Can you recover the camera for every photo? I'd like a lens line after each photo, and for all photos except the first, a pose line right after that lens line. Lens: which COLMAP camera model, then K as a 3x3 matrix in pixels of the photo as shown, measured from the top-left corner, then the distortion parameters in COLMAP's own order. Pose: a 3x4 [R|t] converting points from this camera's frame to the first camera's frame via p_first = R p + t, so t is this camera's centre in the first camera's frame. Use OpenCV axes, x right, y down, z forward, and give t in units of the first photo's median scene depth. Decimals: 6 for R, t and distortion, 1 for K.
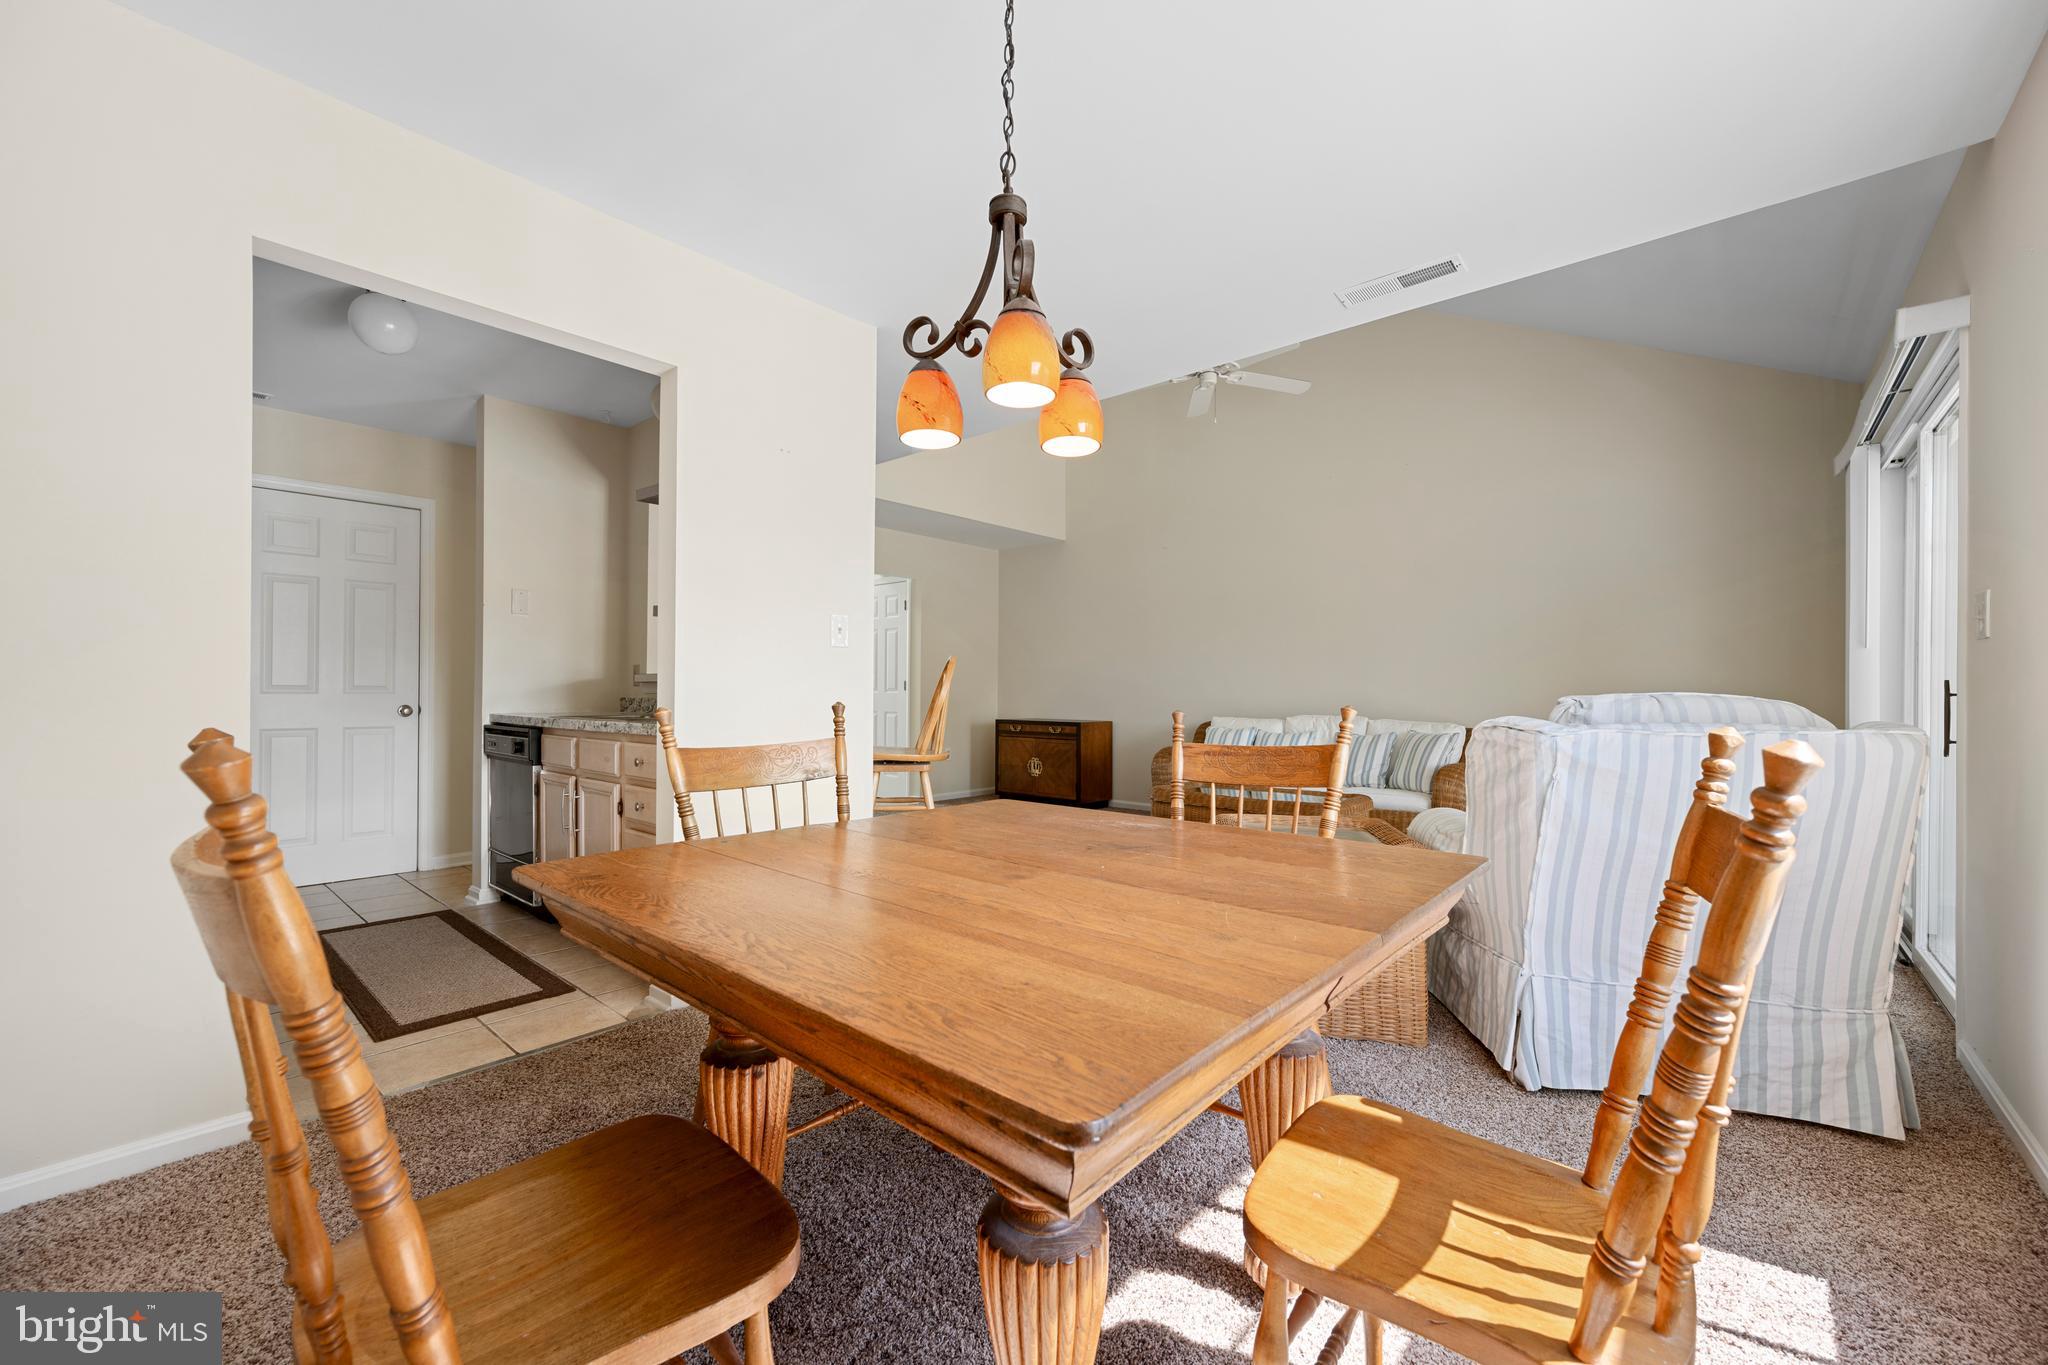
lens RADIAL K [[807.2, 0, 1018.3], [0, 807.2, 691.3], [0, 0, 1]] dist [-0.001091, 0.000478]
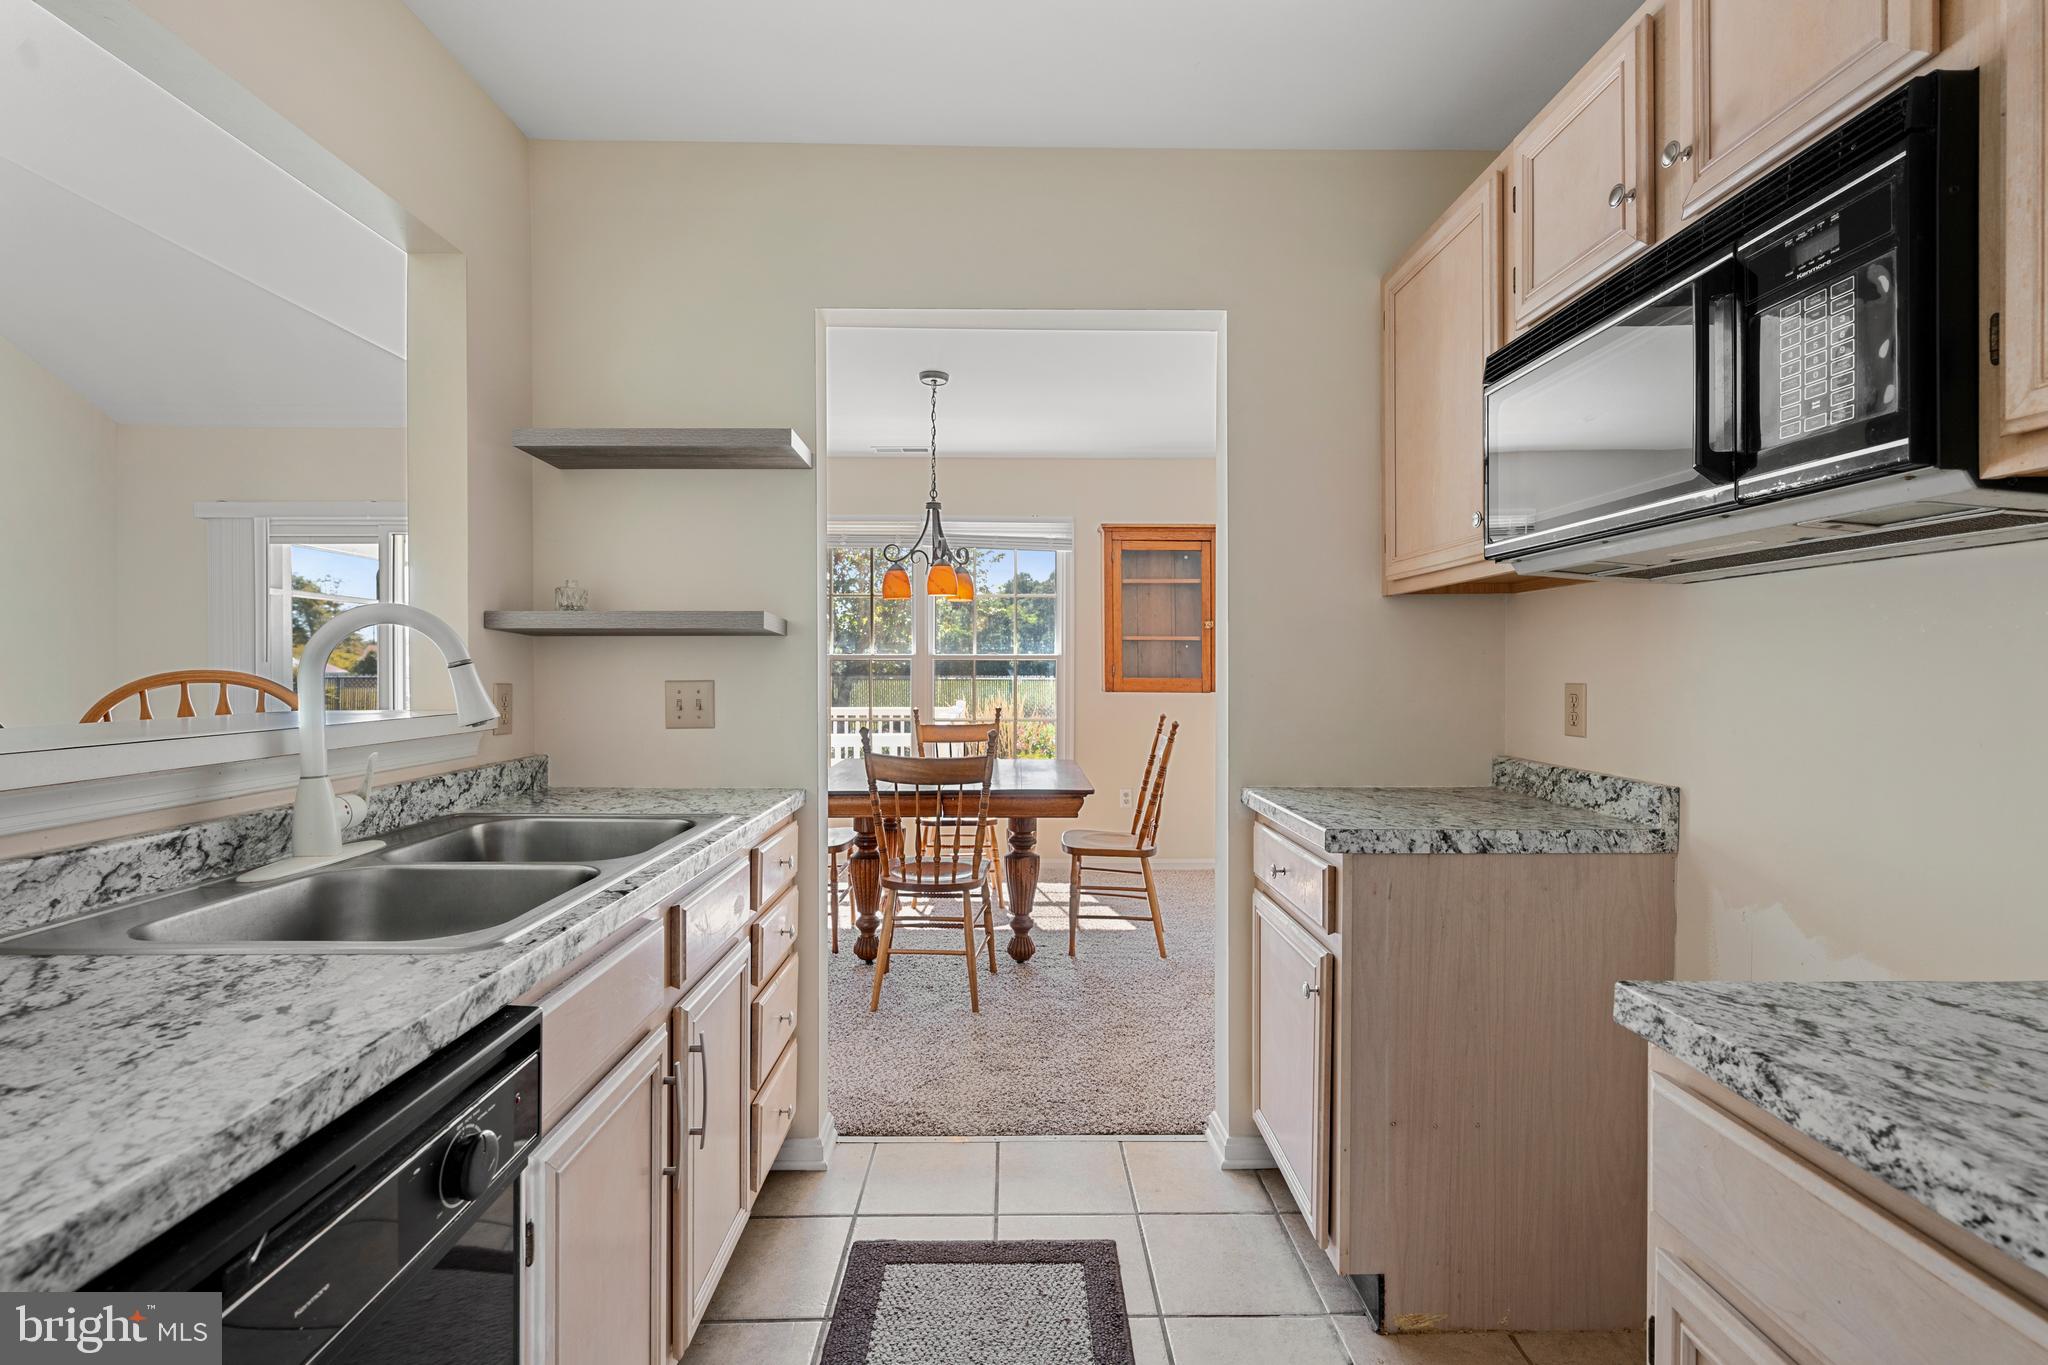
lens RADIAL K [[901.7, 0, 1024.0], [0, 901.7, 682.5], [0, 0, 1]] dist [0.000248, -0.000306]
pose [[-0.671664, -0.015745, 0.740688, -0.771564], [-0.001700, 0.999804, 0.019712, -0.045806], [-0.740854, 0.011980, -0.671560, 0.923068]]
